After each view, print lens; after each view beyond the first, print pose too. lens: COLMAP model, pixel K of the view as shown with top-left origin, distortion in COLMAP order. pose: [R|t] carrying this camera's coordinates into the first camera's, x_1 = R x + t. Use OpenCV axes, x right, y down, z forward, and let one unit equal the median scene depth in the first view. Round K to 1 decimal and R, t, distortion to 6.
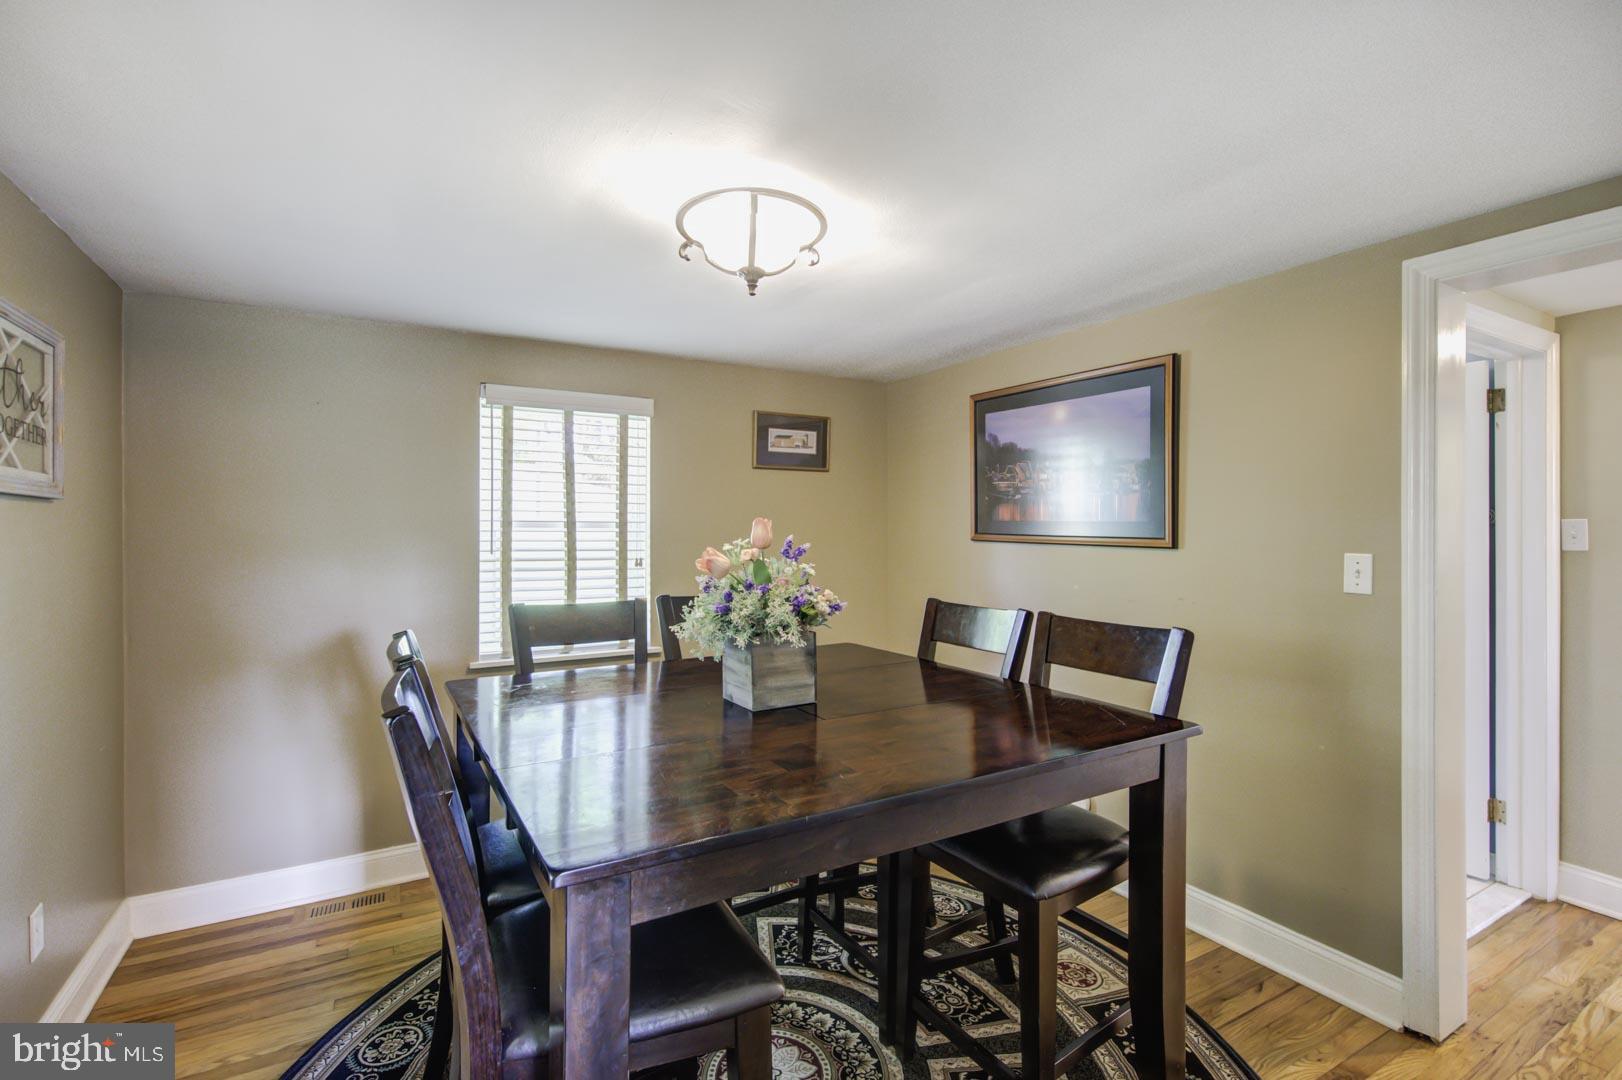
lens RADIAL K [[736.8, 0, 811.0], [0, 736.8, 540.0], [0, 0, 1]] dist [-0.000329, -0.000057]
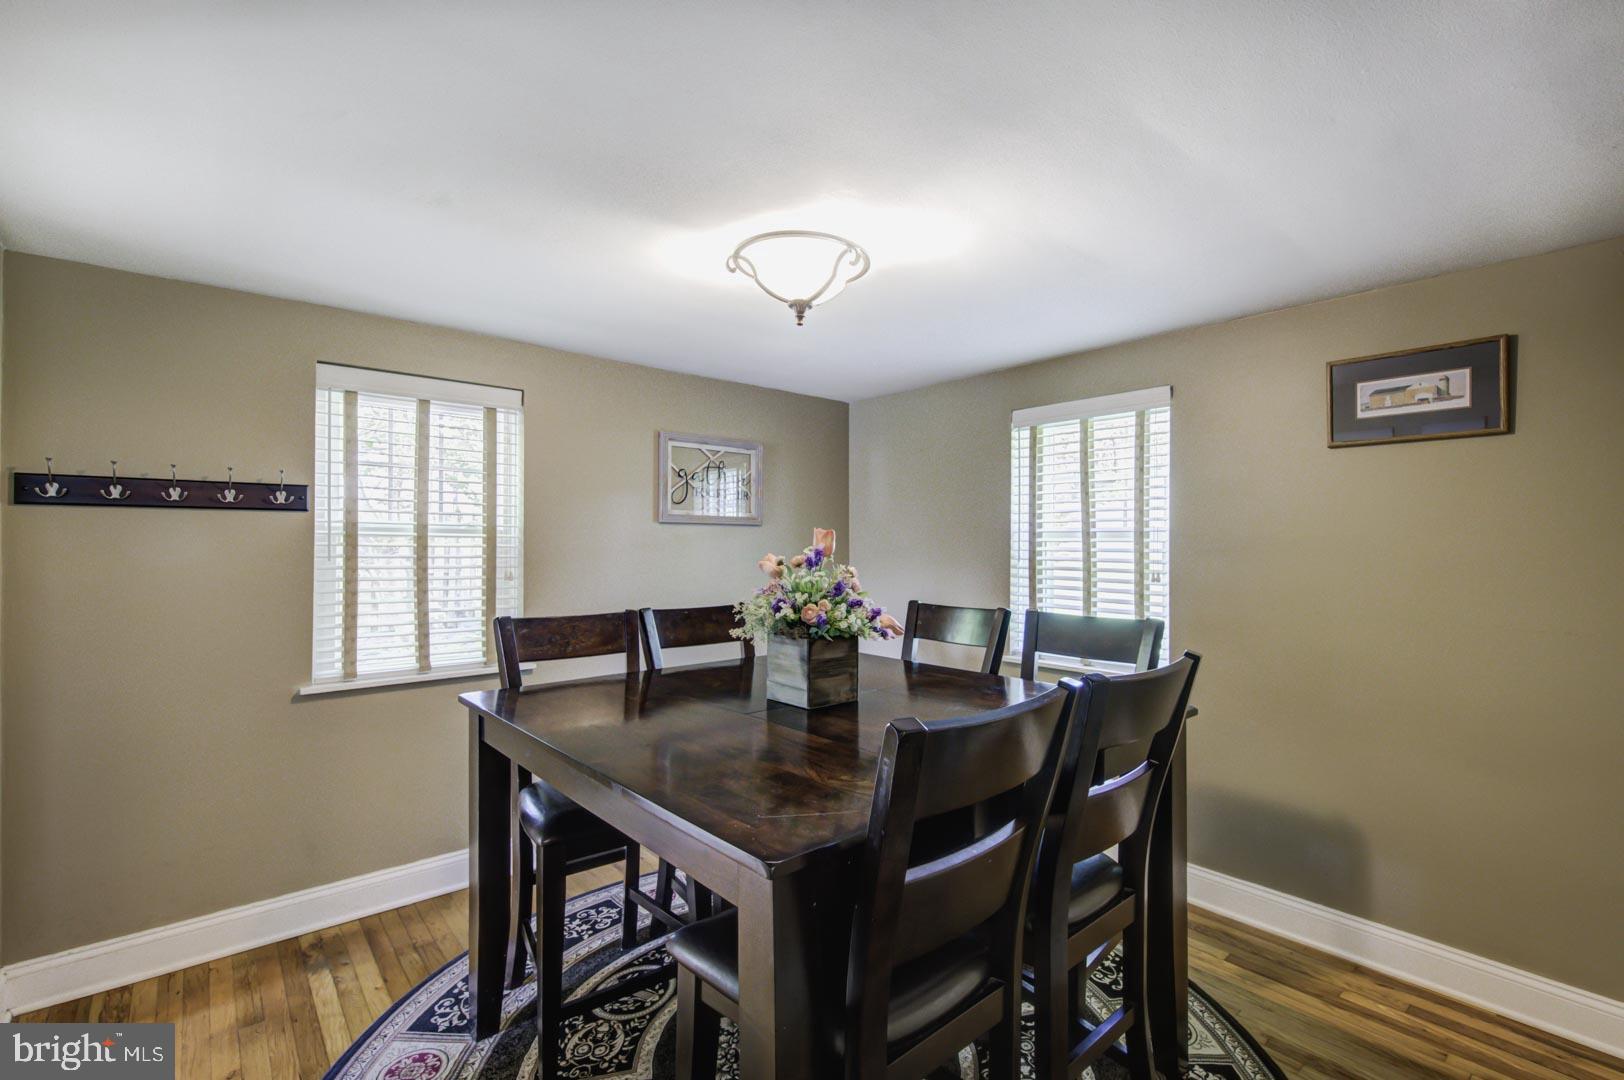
lens RADIAL K [[737.8, 0, 812.0], [0, 737.8, 540.0], [0, 0, 1]] dist [-0.000329, -0.000057]
pose [[0.180318, -0.003615, -0.983602, 0.550009], [-0.012576, 0.999903, -0.005981, -0.003060], [0.983528, 0.013448, 0.180255, 0.449980]]
